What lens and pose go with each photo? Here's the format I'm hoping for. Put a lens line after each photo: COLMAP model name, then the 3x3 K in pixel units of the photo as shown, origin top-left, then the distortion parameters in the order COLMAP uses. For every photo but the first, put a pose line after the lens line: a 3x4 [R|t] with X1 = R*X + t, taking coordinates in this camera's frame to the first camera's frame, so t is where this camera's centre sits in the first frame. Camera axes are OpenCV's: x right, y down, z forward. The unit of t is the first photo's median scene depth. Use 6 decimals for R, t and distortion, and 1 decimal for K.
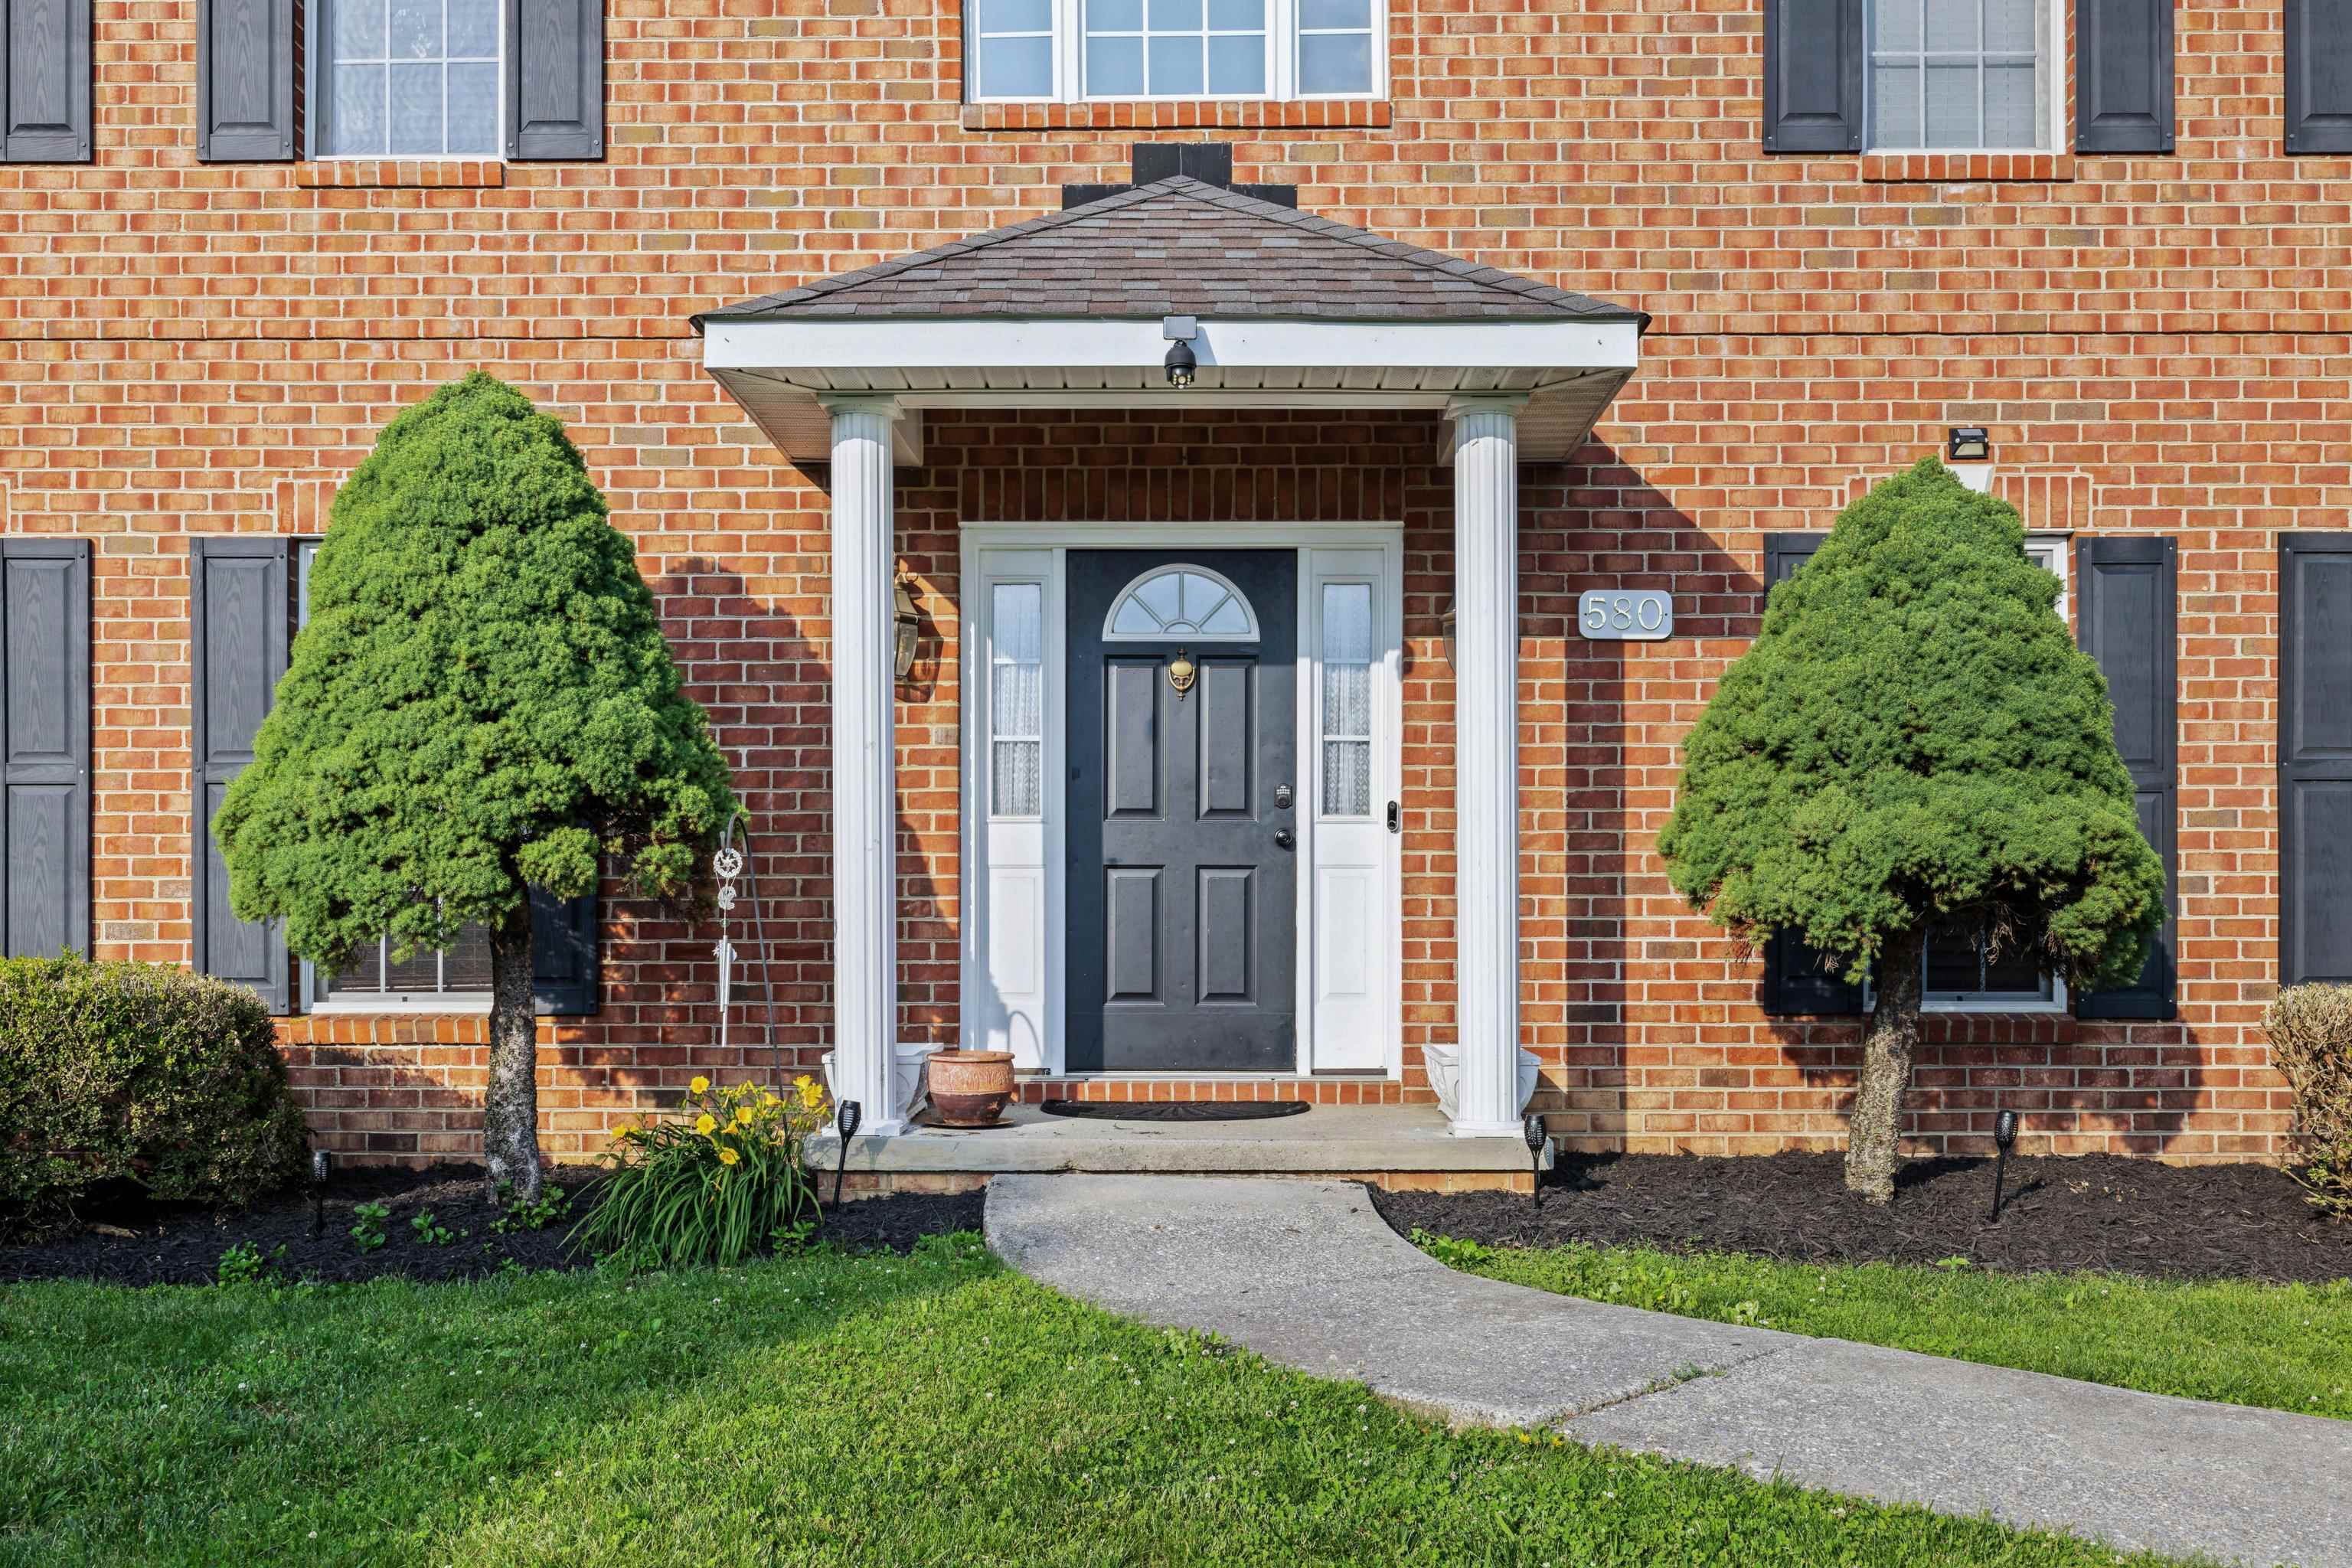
lens RADIAL K [[2436.7, 0, 1177.6], [0, 2436.7, 921.5], [0, 0, 1]] dist [-0.009757, -0.004063]
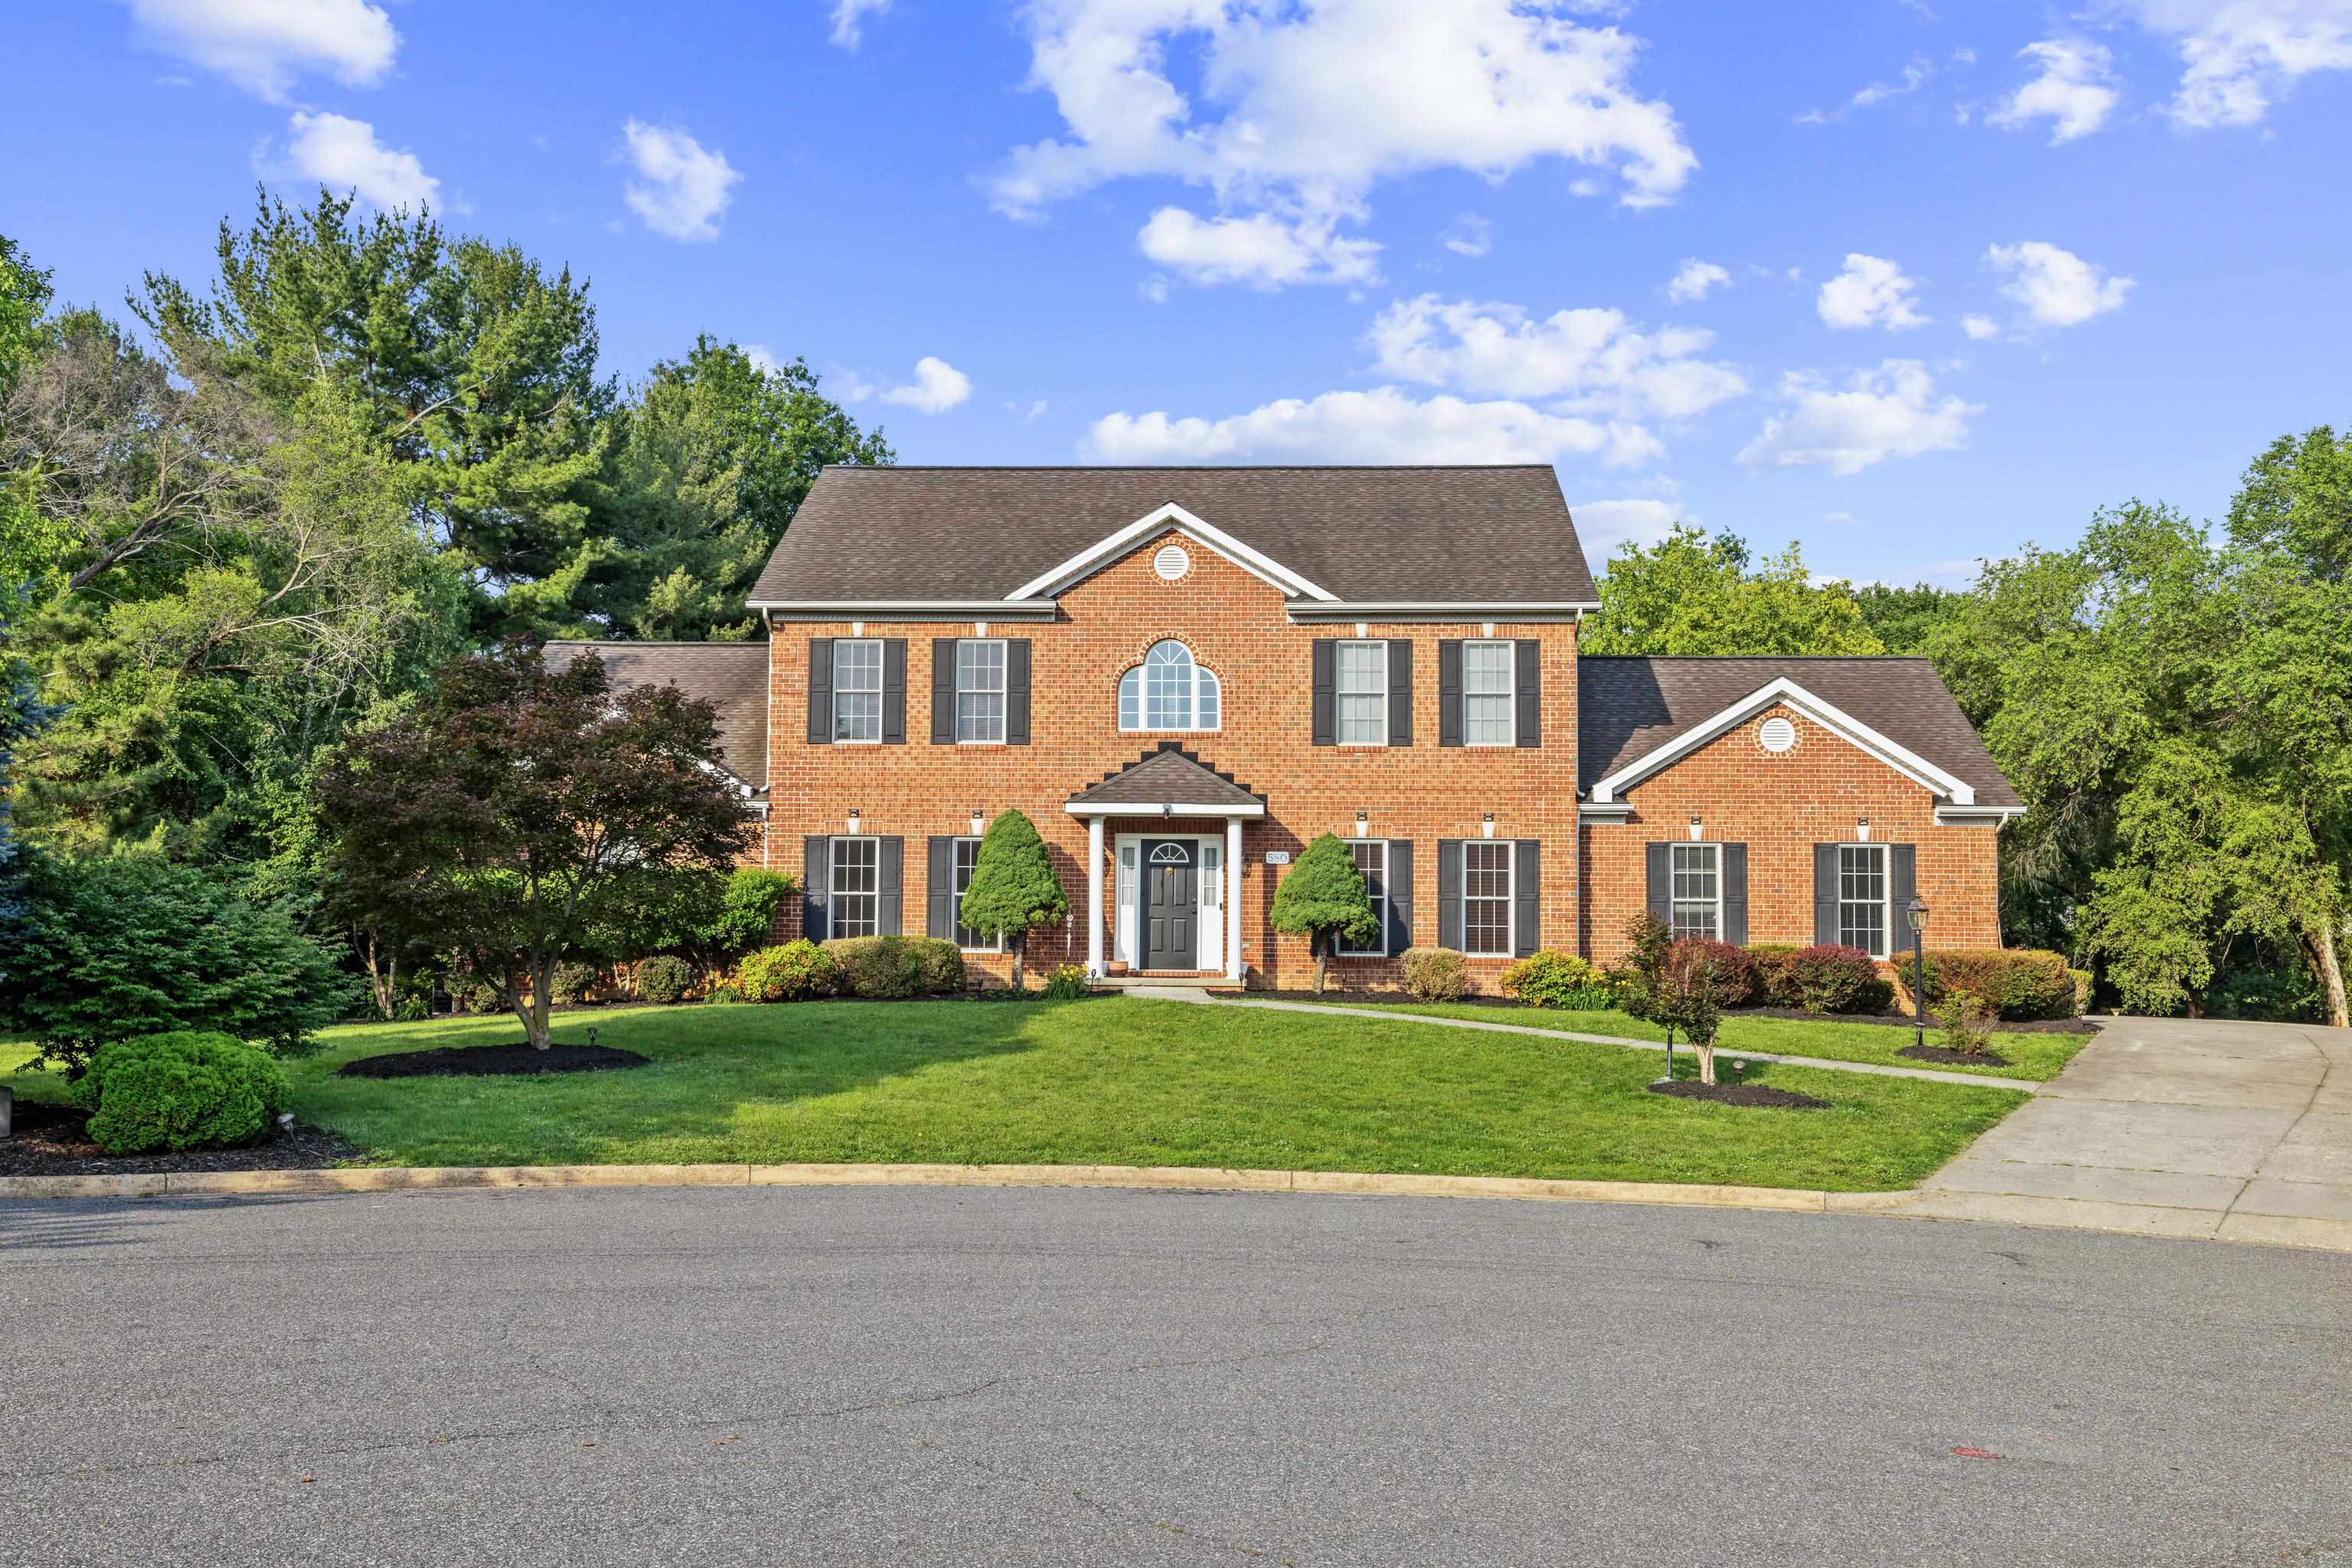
lens RADIAL K [[3511.1, 0, 1176.0], [0, 3511.1, 784.0], [0, 0, 1]] dist [-0.009787, 0.049312]
pose [[0.999587, 0.007907, -0.027640, 0.175593], [-0.009340, 0.998598, -0.052104, 0.059696], [0.027189, 0.052341, 0.998259, -4.906072]]
